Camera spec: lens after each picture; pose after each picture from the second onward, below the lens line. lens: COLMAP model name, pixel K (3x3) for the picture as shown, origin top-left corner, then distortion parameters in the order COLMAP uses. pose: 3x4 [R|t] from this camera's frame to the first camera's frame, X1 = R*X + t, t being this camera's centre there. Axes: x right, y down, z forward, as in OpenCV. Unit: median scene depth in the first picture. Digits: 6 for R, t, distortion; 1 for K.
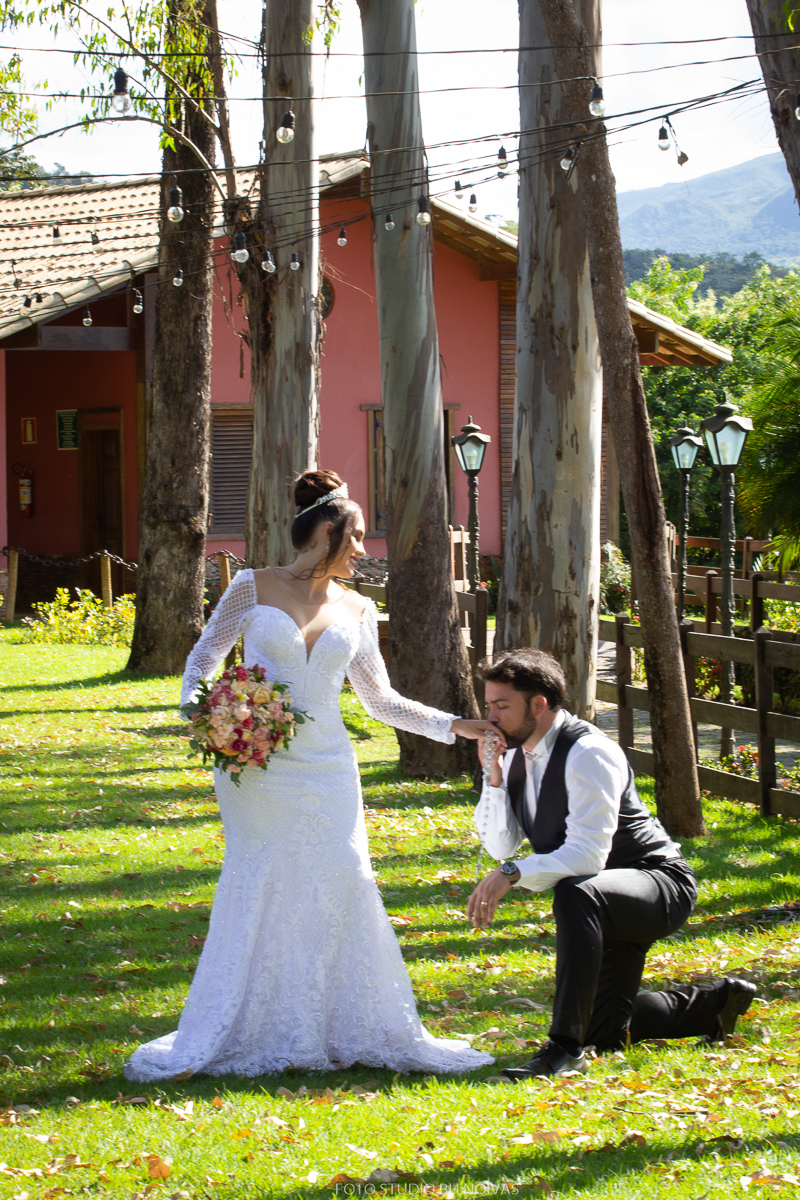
lens RADIAL K [[4314.9, 0, 400.0], [0, 4314.9, 600.3], [0, 0, 1]] dist [-0.097890, 0.000000]
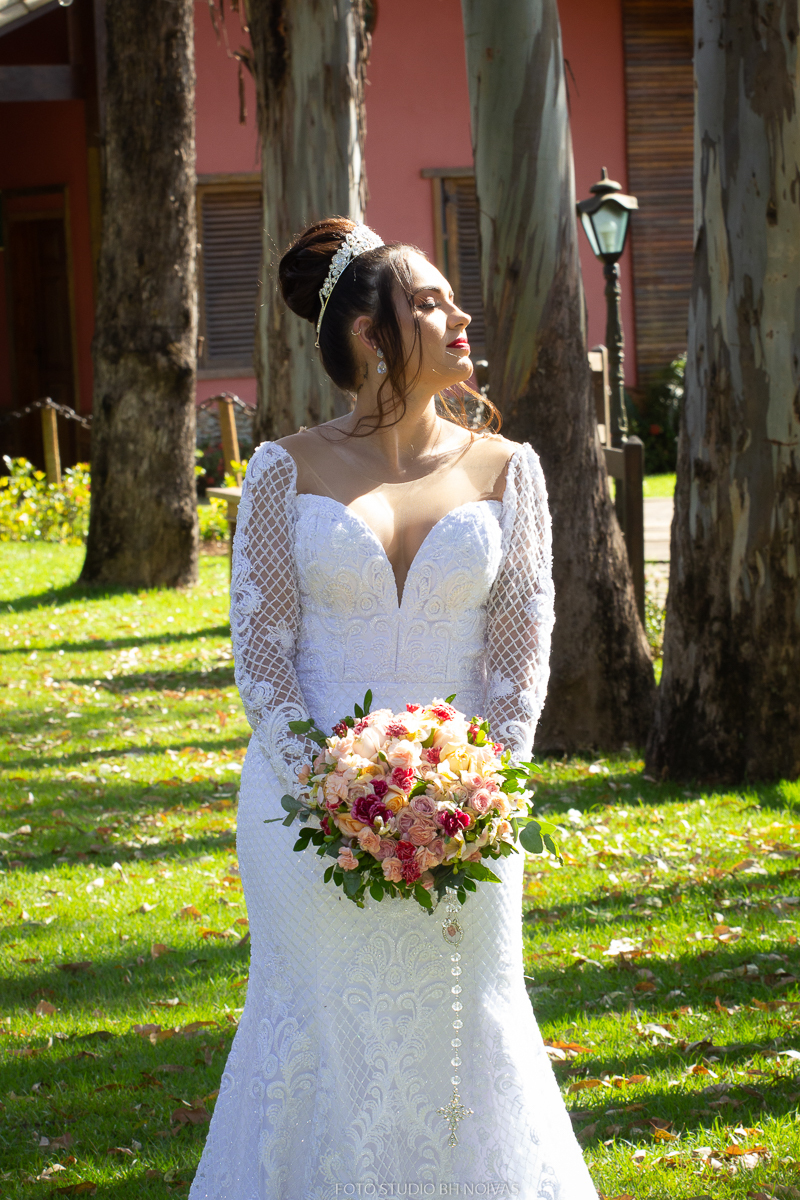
lens RADIAL K [[5551.1, 0, 399.6], [0, 5551.1, 599.6], [0, 0, 1]] dist [0.032373, 0.000000]
pose [[0.999413, -0.032185, -0.011726, -0.006603], [0.032486, 0.999123, 0.026420, -0.002050], [0.010866, -0.026785, 0.999582, 0.193931]]
